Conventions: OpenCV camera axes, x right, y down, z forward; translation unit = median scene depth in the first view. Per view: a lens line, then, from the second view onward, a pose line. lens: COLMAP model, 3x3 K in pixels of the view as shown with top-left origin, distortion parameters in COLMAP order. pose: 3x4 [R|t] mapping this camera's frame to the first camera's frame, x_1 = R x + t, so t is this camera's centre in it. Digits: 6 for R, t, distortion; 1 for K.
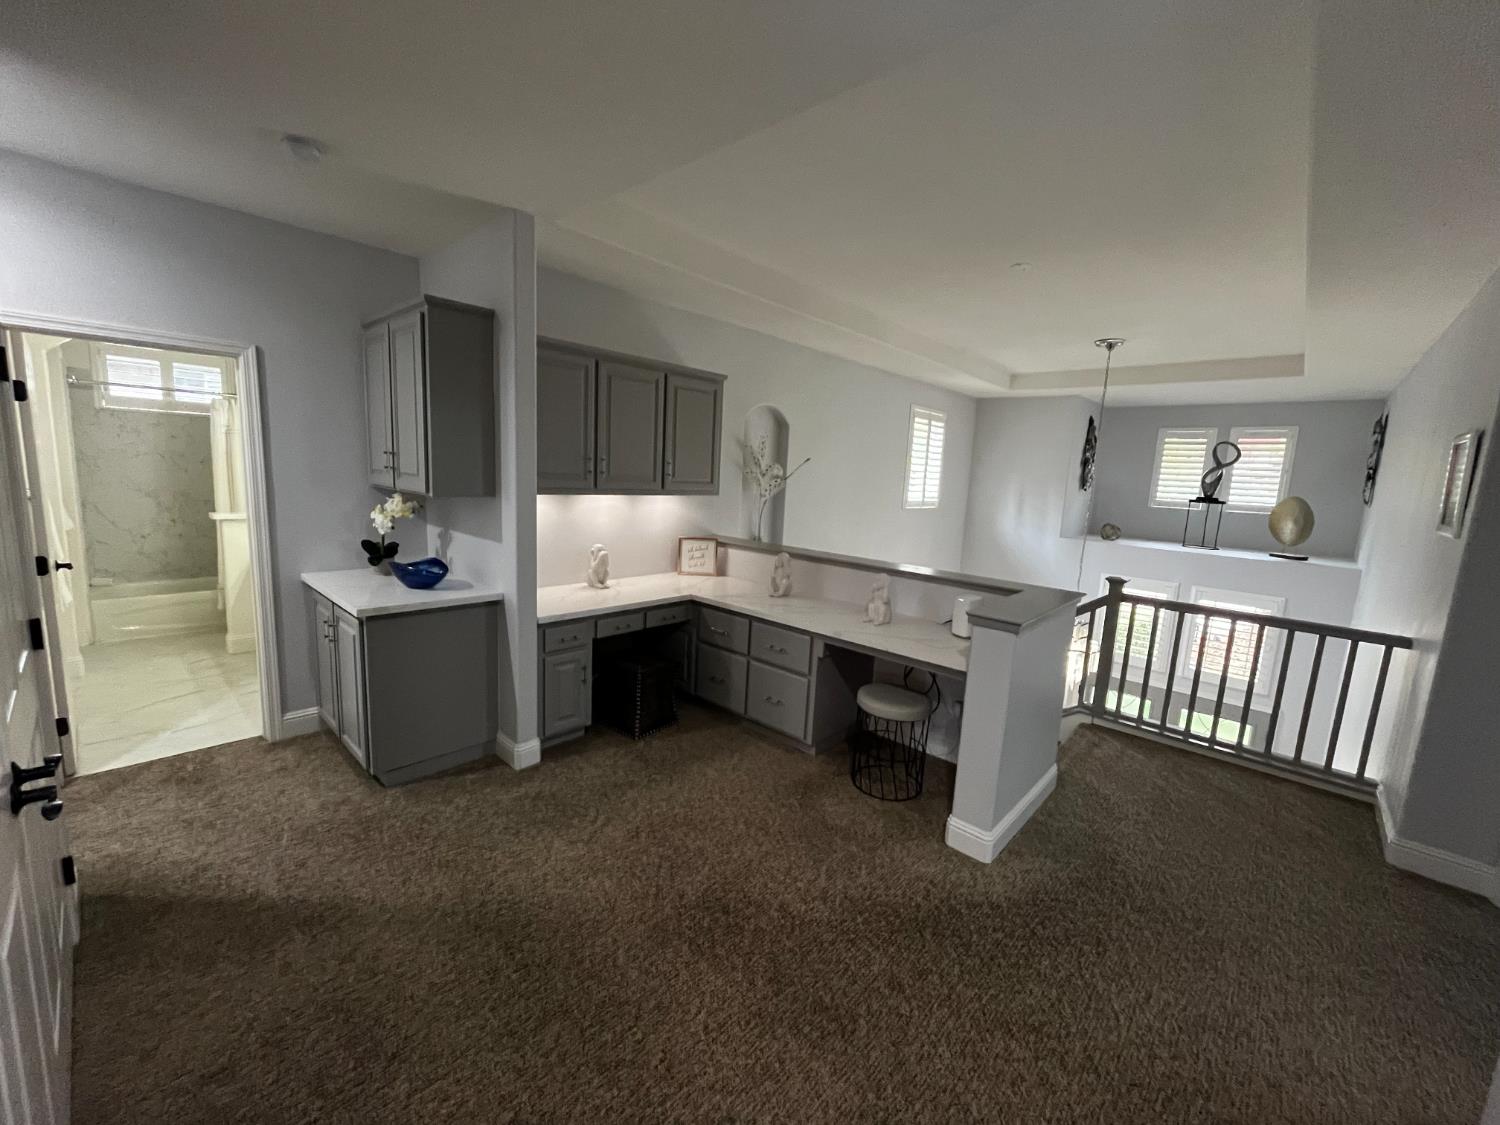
lens RADIAL K [[605.4, 0, 748.4], [0, 605.4, 558.3], [0, 0, 1]] dist [-0.000344, -0.000127]
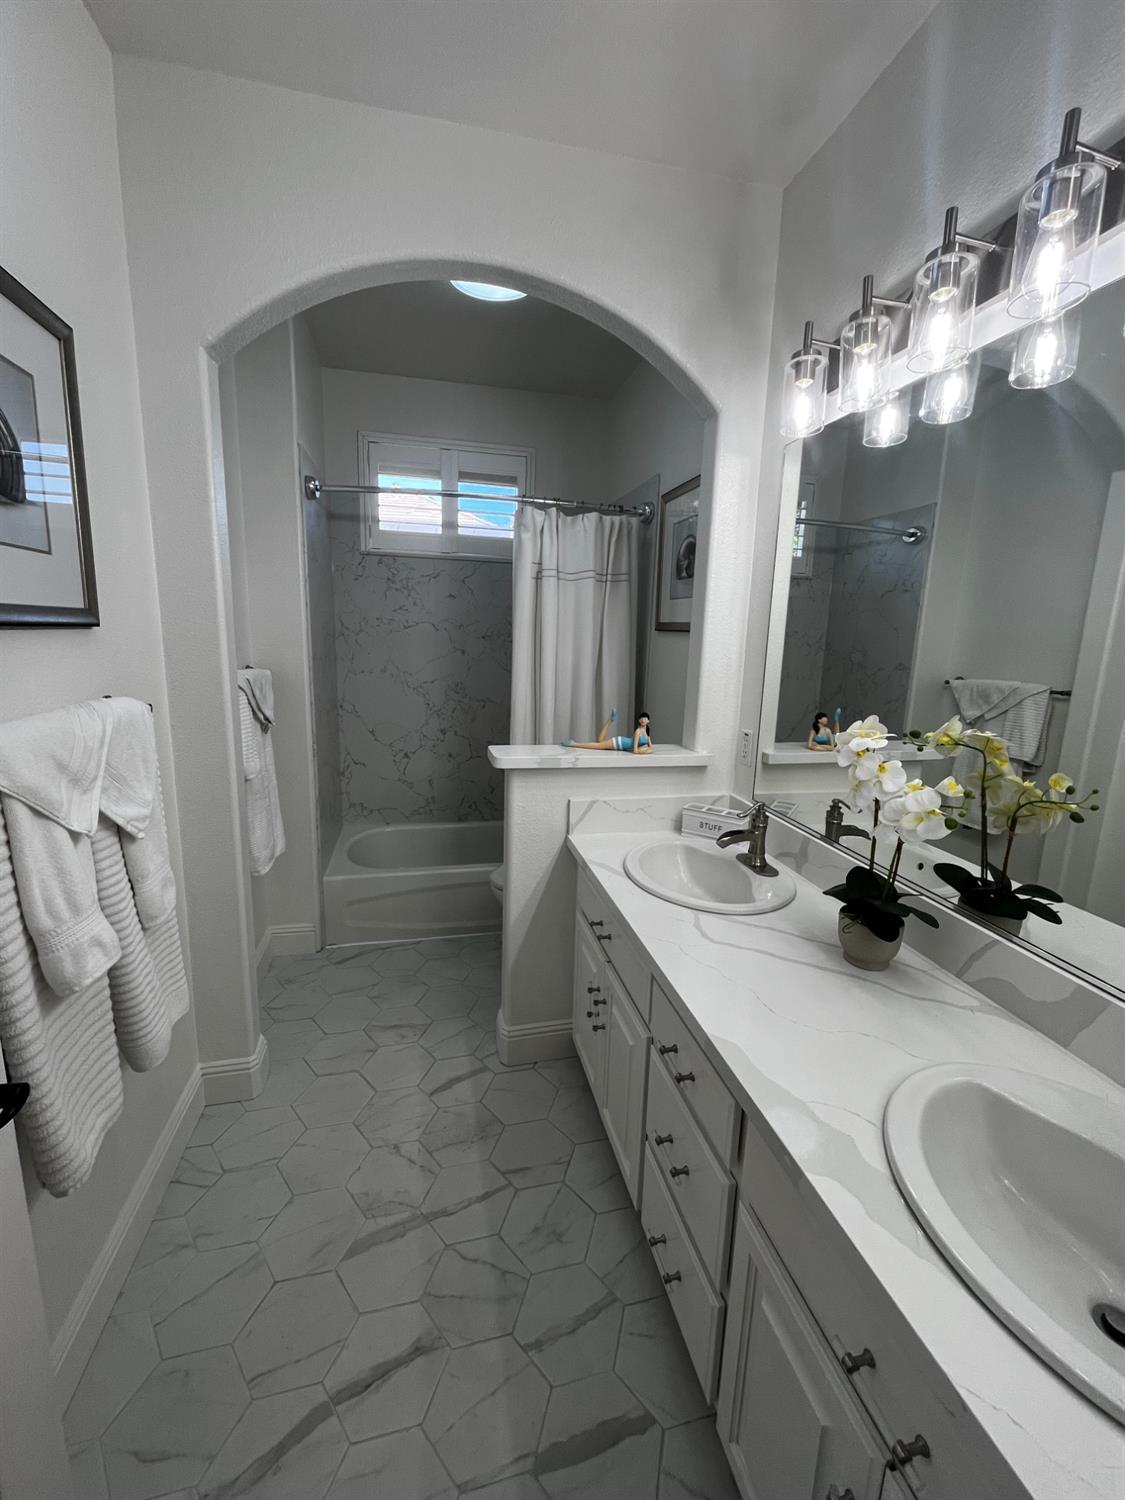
lens RADIAL K [[605.4, 0, 567.2], [0, 605.4, 752.8], [0, 0, 1]] dist [-0.000344, -0.000127]
pose [[0.831796, 0.069562, -0.550706, -0.685209], [-0.069470, 0.997362, 0.021053, -0.086563], [0.550717, 0.020745, 0.834434, 0.757175]]
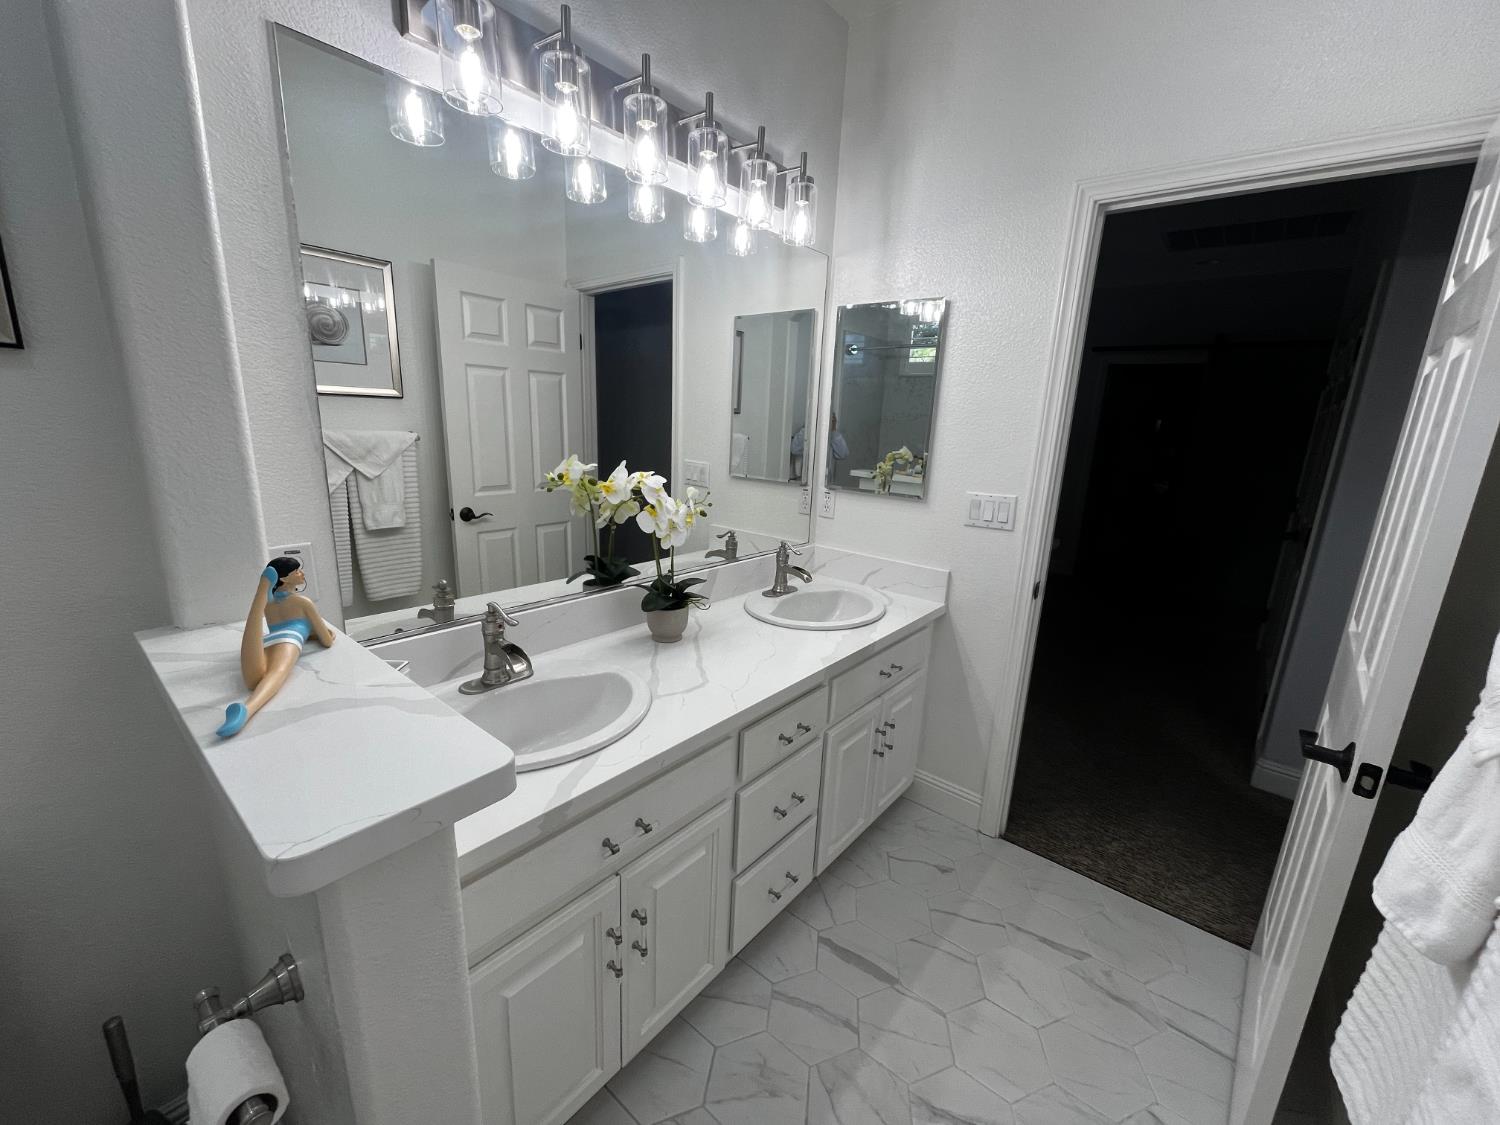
lens RADIAL K [[605.4, 0, 751.4], [0, 605.4, 560.2], [0, 0, 1]] dist [-0.000344, -0.000127]
pose [[-0.062458, -0.288419, 0.955465, -1.100763], [0.105691, 0.950040, 0.293691, -0.151518], [-0.992436, 0.119328, -0.028854, 1.041797]]
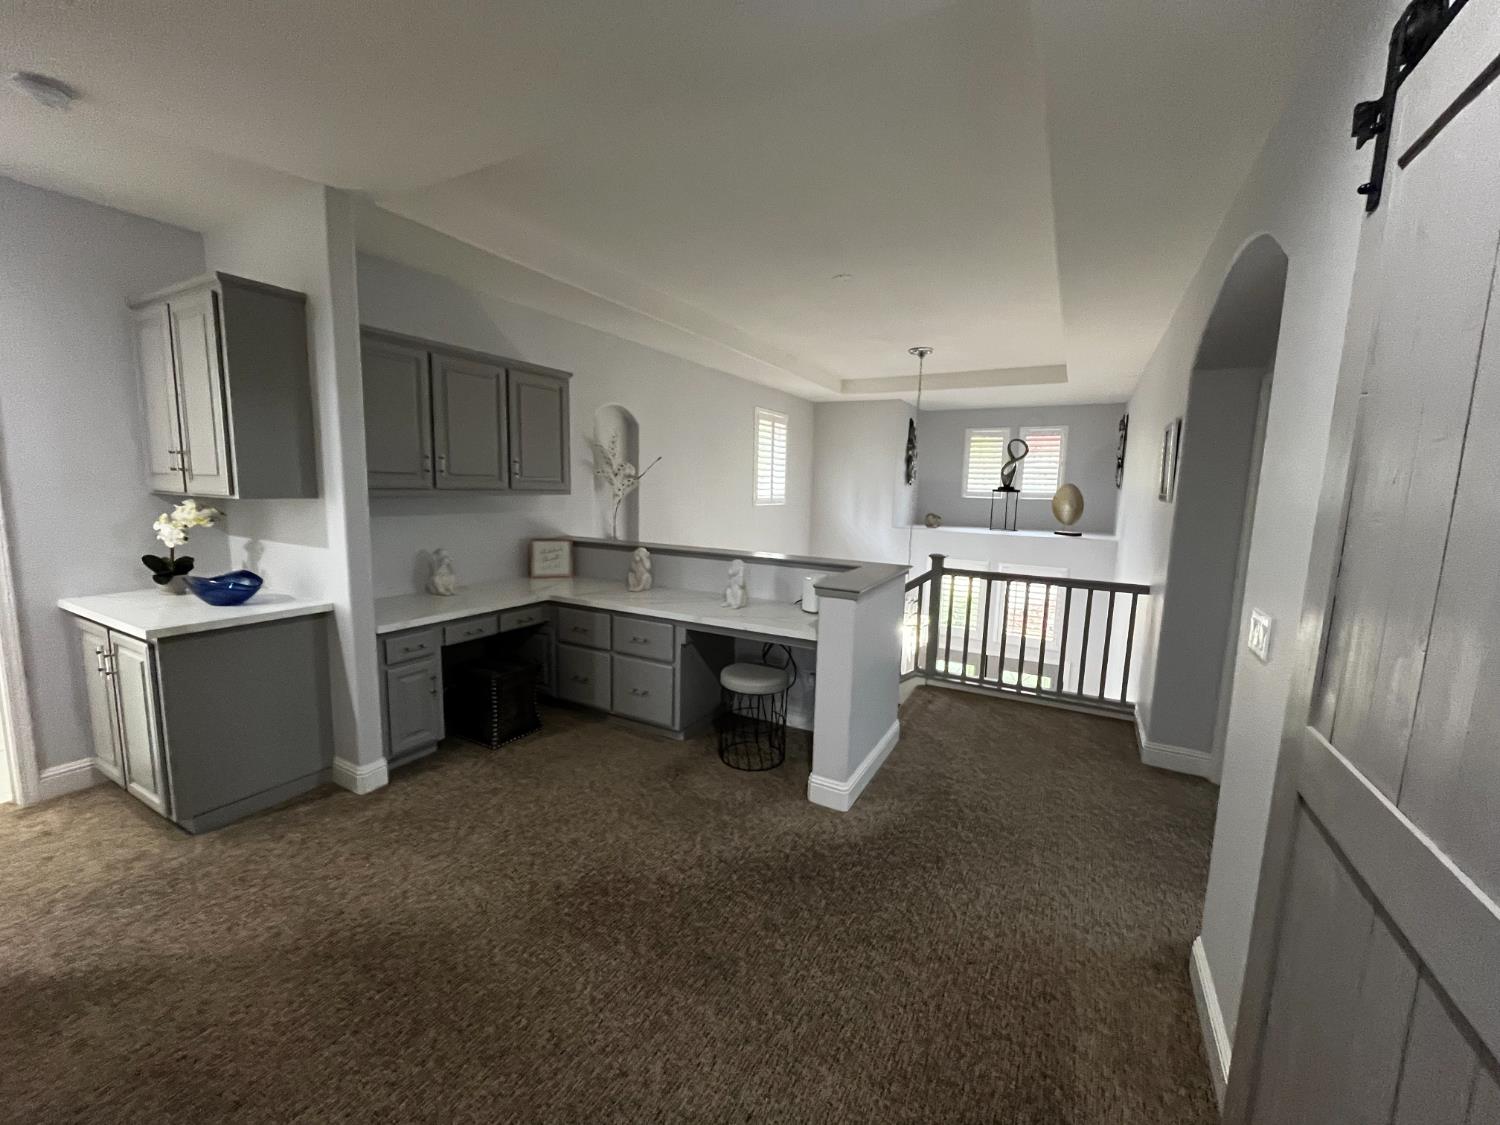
lens RADIAL K [[605.4, 0, 747.5], [0, 605.4, 557.9], [0, 0, 1]] dist [-0.000344, -0.000127]
pose [[0.970879, -0.057309, 0.232616, -0.006245], [0.060497, 0.998147, -0.006588, 0.032046], [-0.231807, 0.020469, 0.972546, -0.033401]]
